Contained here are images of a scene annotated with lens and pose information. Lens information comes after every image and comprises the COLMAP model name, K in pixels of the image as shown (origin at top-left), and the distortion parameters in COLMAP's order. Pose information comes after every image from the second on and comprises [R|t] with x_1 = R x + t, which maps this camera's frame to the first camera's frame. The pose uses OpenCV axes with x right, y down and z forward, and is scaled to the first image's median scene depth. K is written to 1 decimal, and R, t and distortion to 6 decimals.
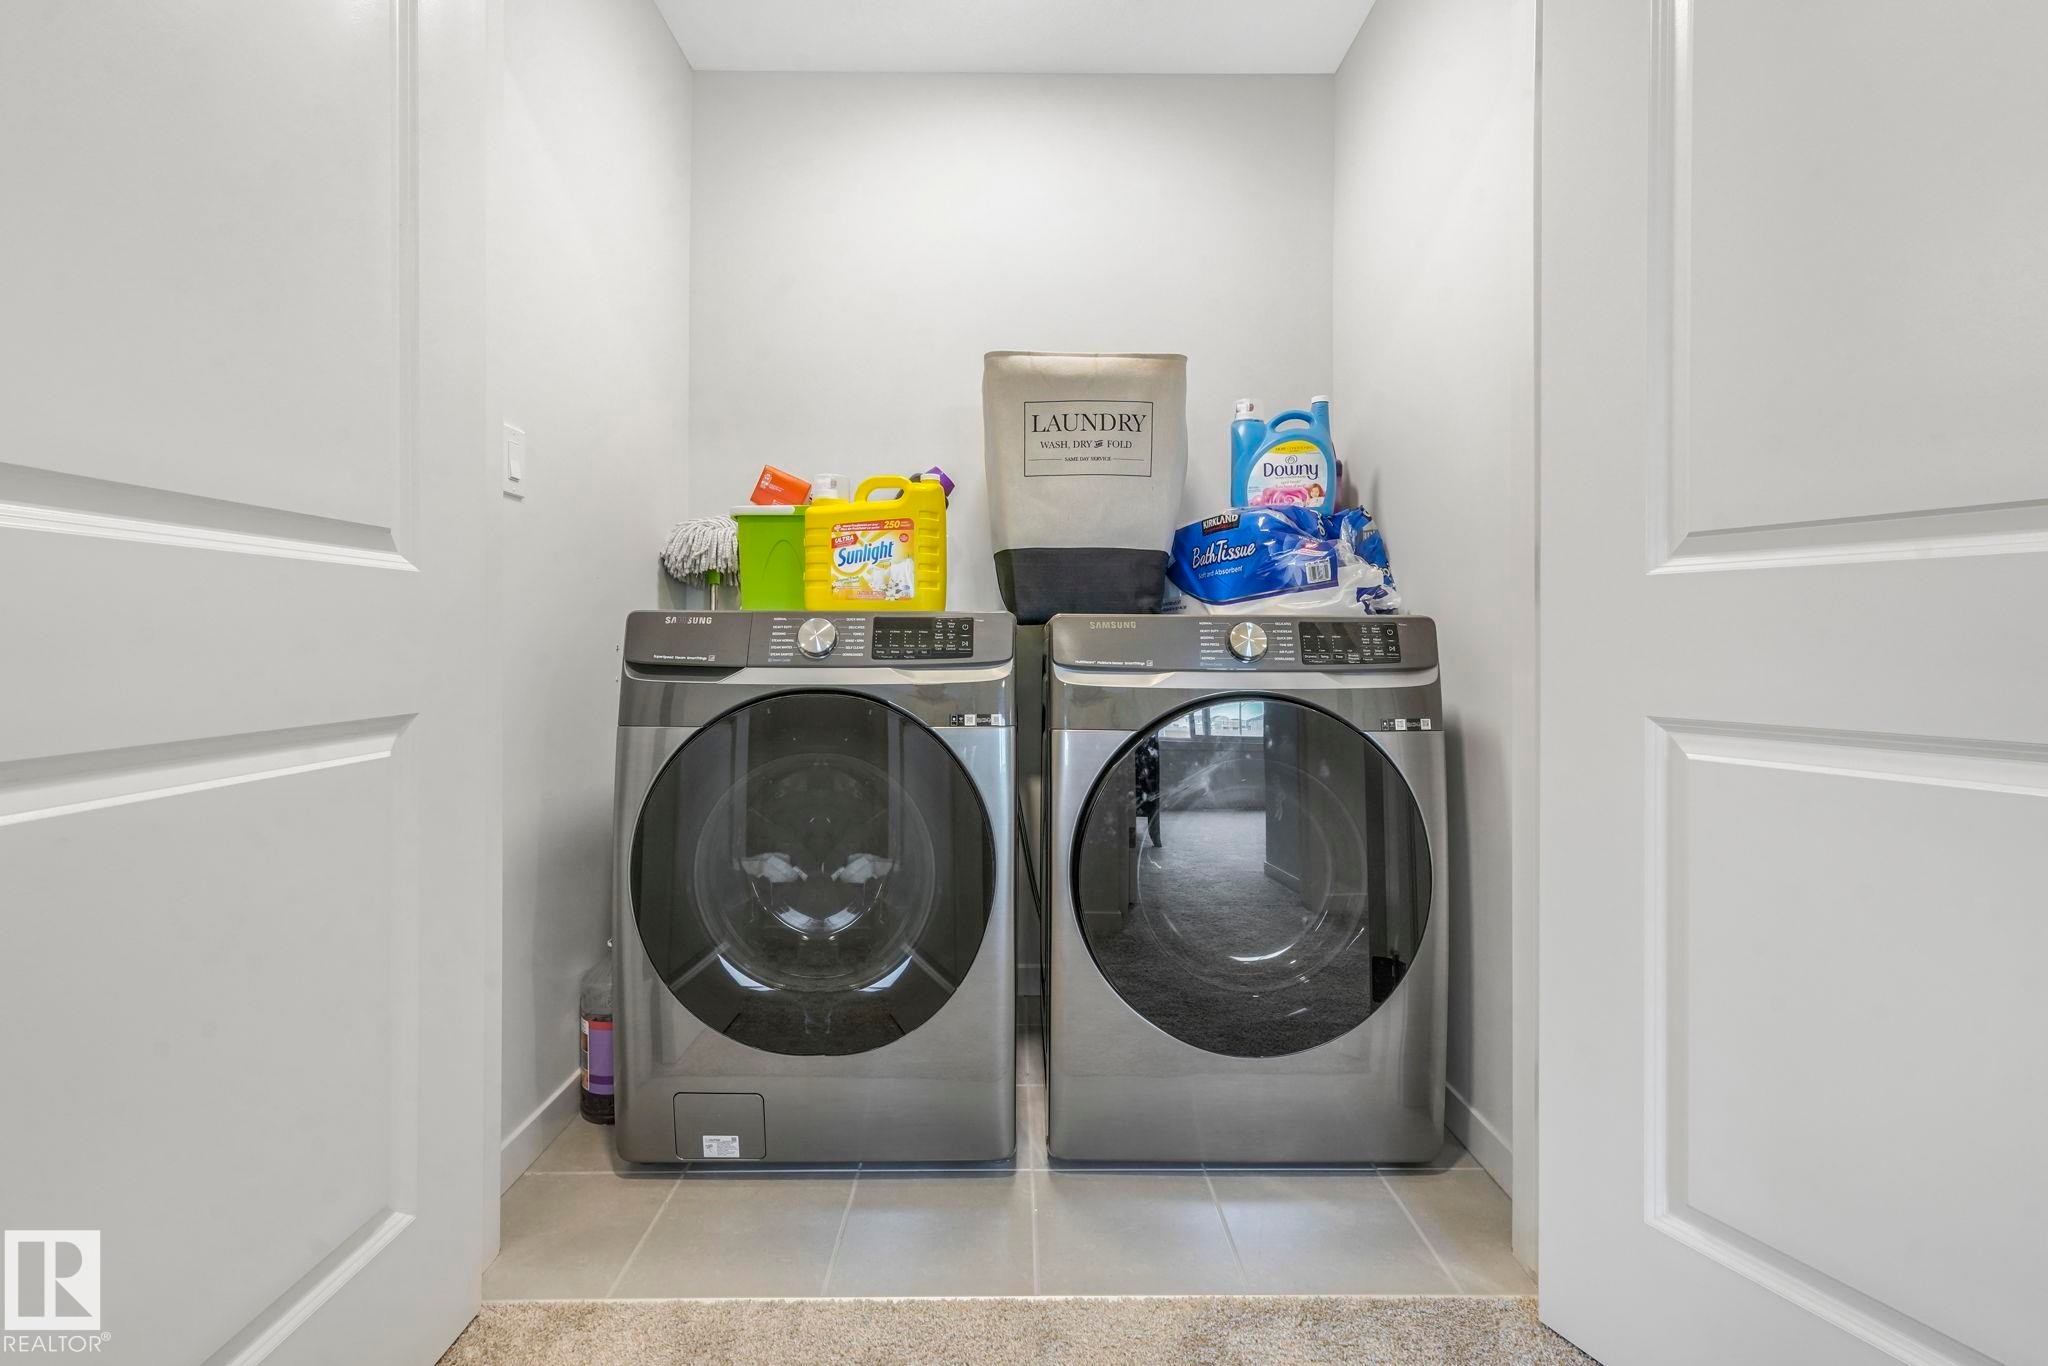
lens RADIAL K [[869.5, 0, 1022.6], [0, 869.5, 670.2], [0, 0, 1]] dist [-0.013053, 0.000768]
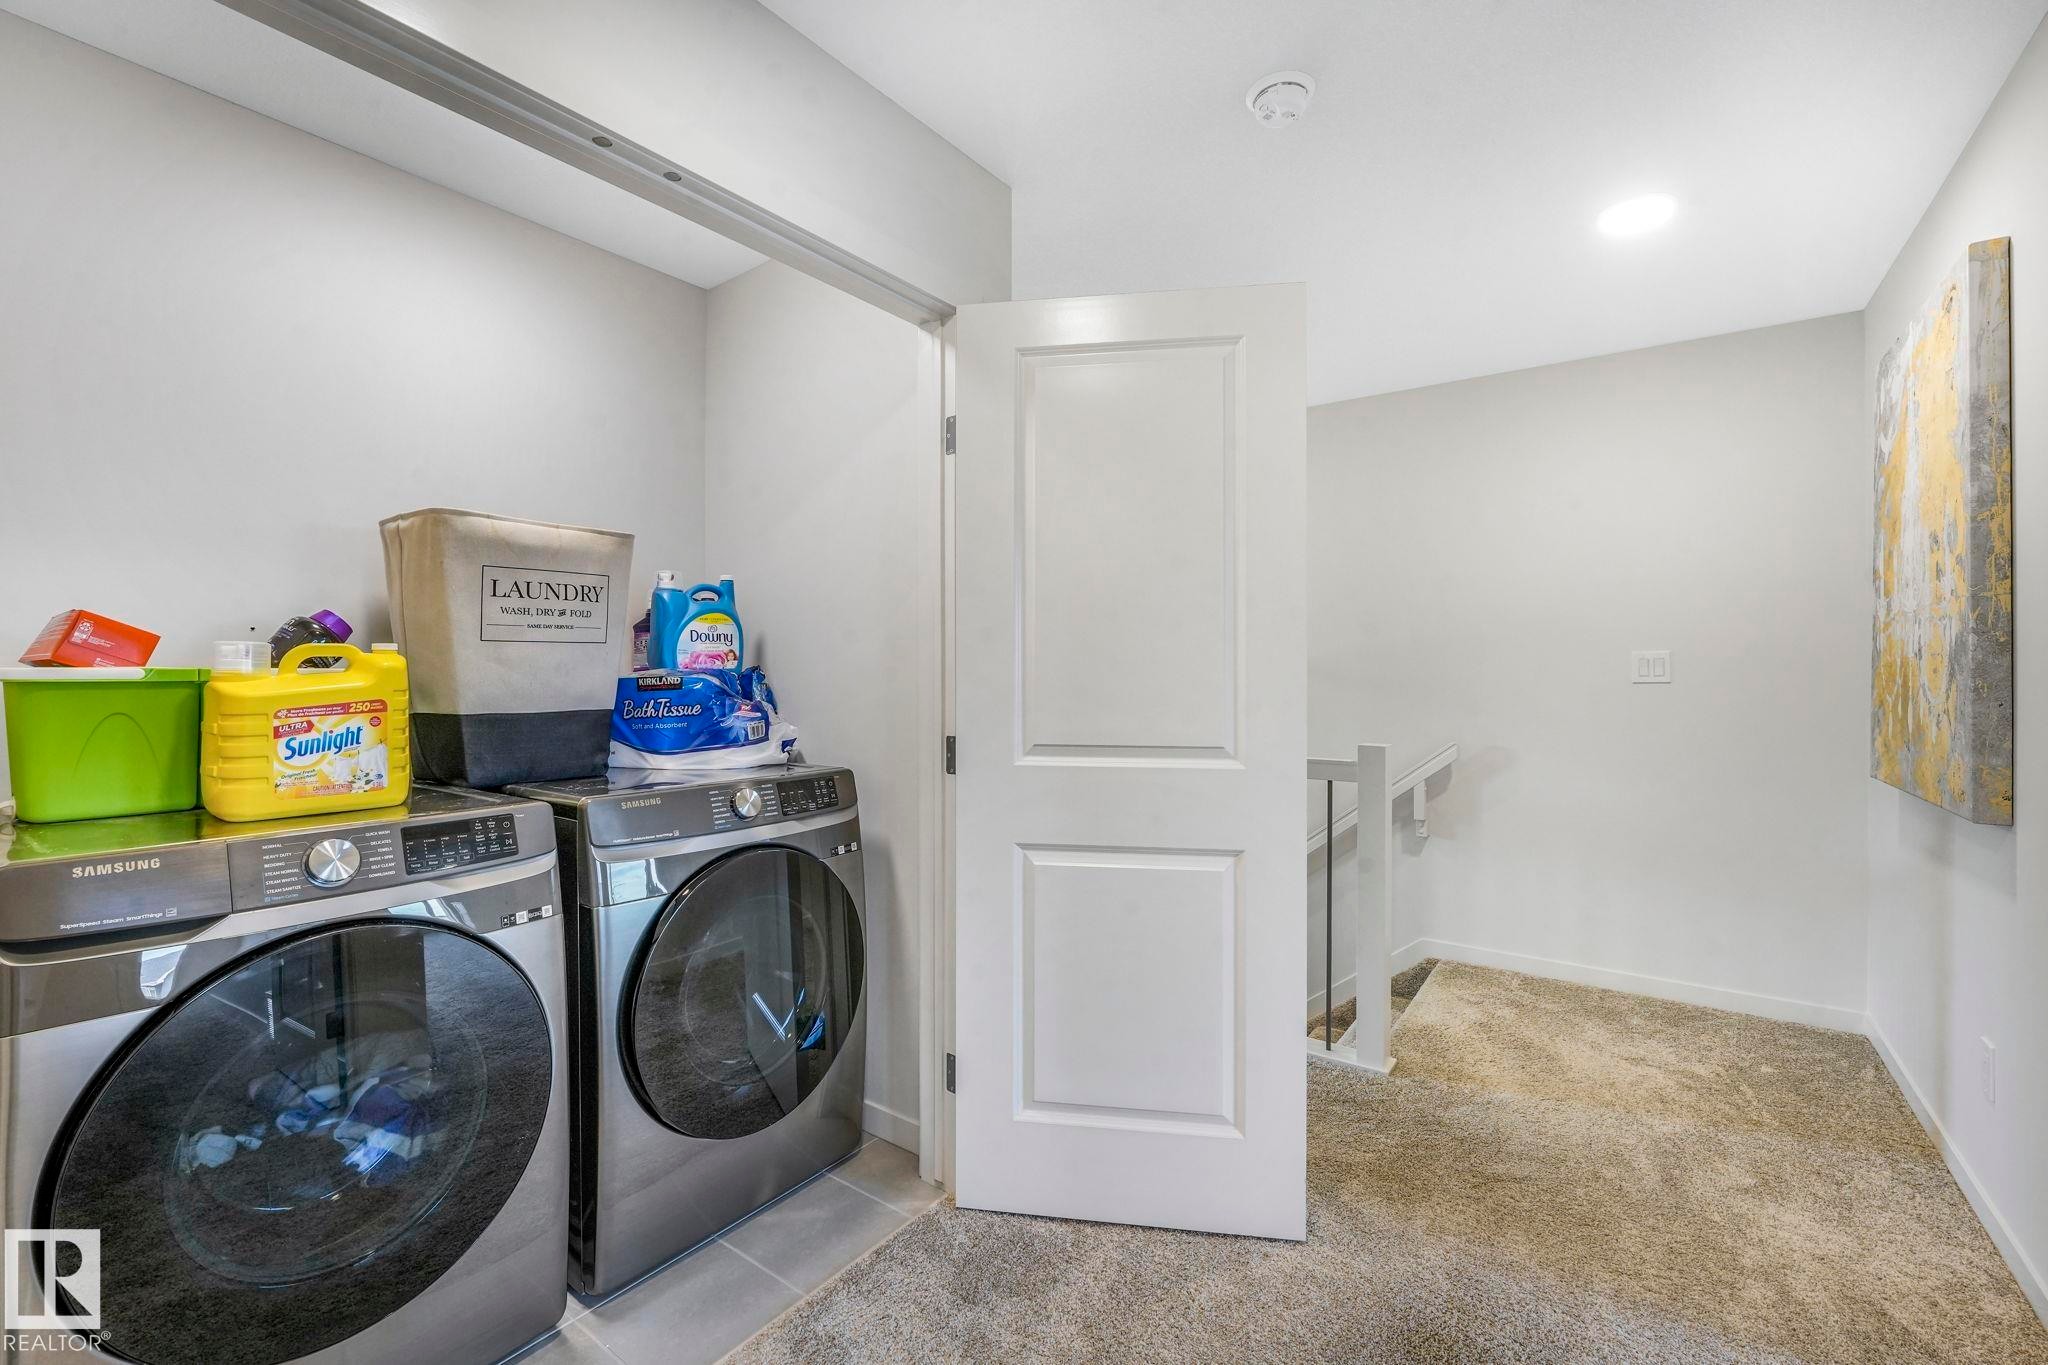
lens RADIAL K [[869.5, 0, 1022.6], [0, 869.5, 669.7], [0, 0, 1]] dist [-0.013053, 0.000768]
pose [[0.574495, -0.005792, 0.818487, -0.479010], [0.017230, 0.999839, -0.005018, -0.188640], [-0.818327, 0.016985, 0.574503, -0.058356]]
